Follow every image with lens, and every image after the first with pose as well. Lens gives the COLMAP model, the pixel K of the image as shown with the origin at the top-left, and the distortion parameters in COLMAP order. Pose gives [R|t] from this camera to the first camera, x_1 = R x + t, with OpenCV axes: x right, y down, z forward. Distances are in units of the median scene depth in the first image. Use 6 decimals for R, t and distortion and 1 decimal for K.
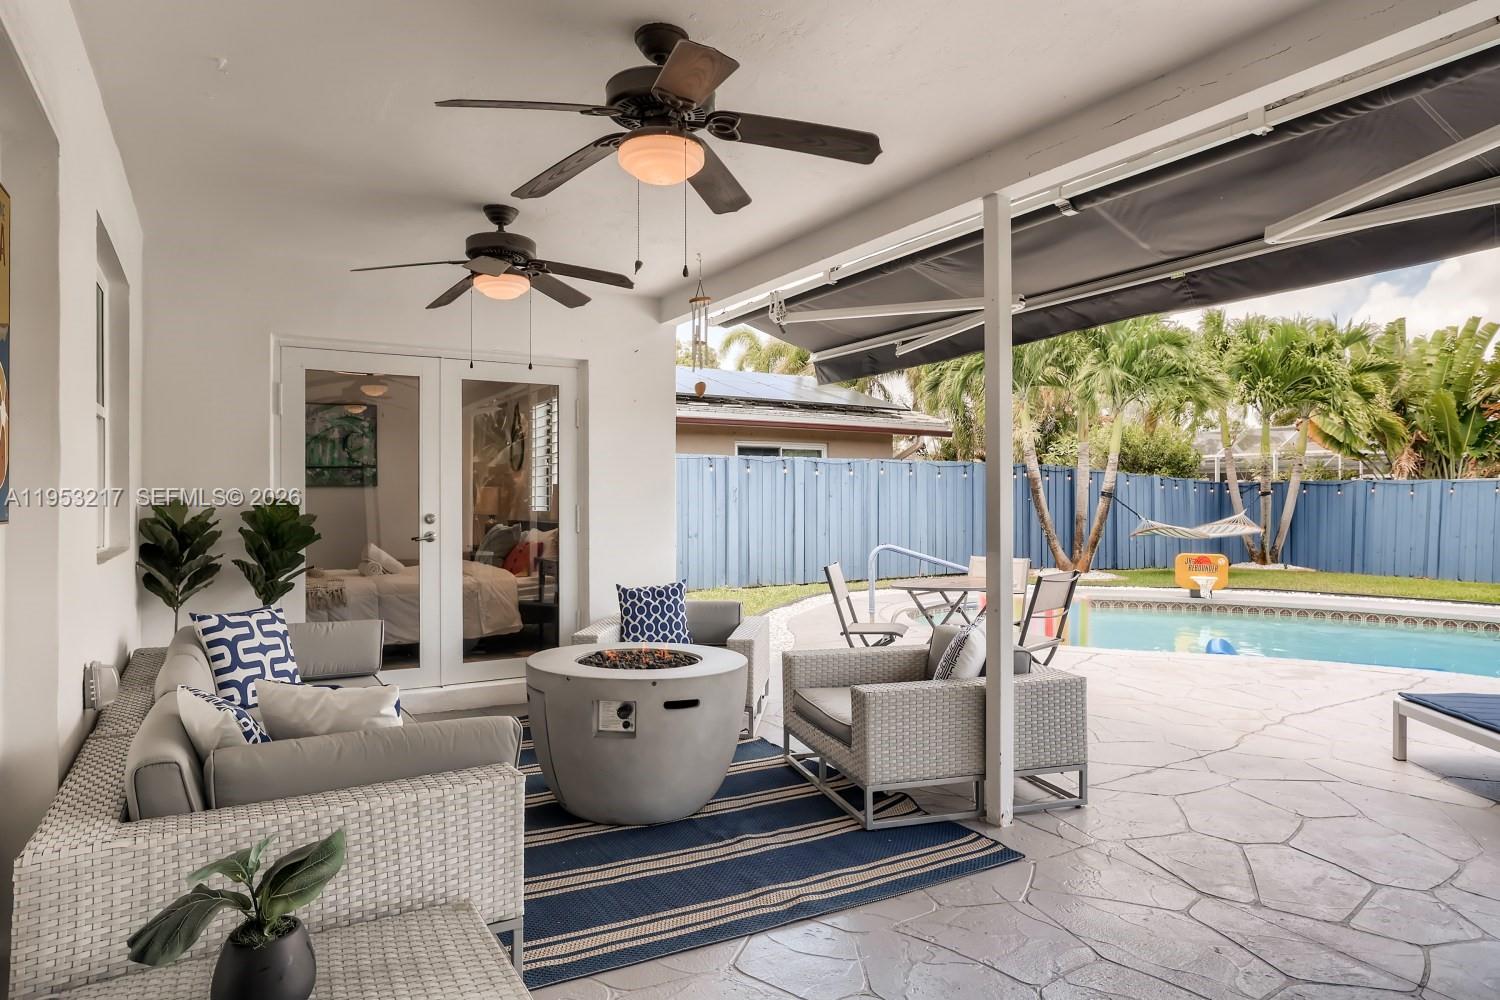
lens RADIAL K [[878.6, 0, 750.3], [0, 878.6, 503.9], [0, 0, 1]] dist [-0.006833, 0.002677]
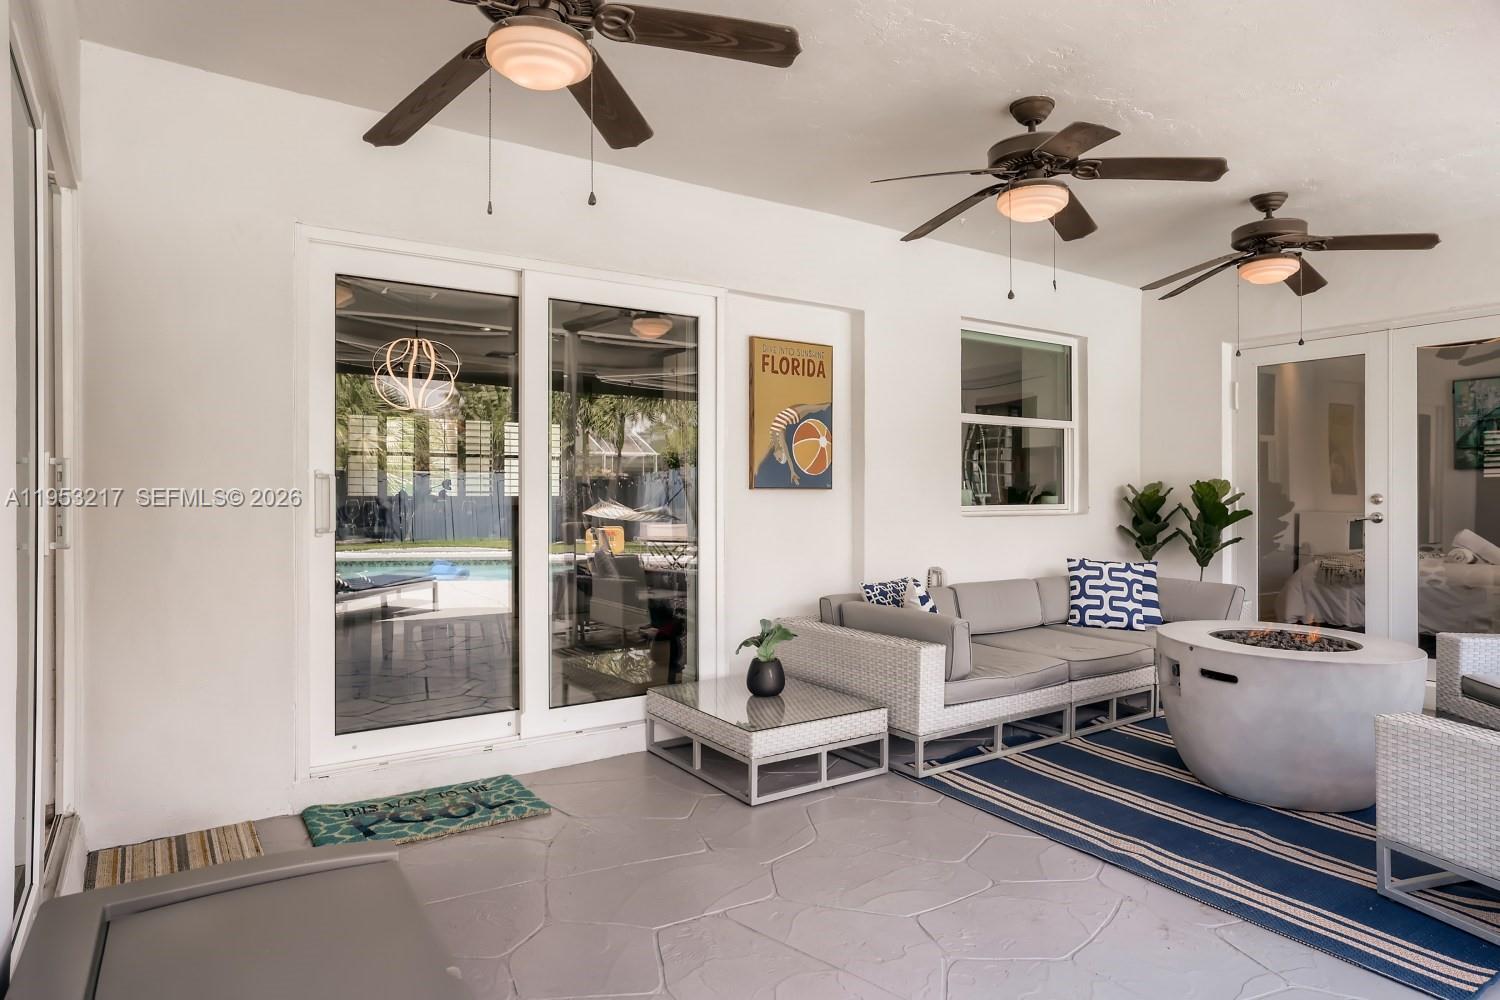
lens RADIAL K [[878.6, 0, 750.0], [0, 878.6, 500.7], [0, 0, 1]] dist [-0.006833, 0.002677]
pose [[0.046021, 0.006217, -0.998921, 0.833894], [-0.001520, 0.999980, 0.006153, 0.020324], [0.998939, 0.001235, 0.046029, 0.389019]]
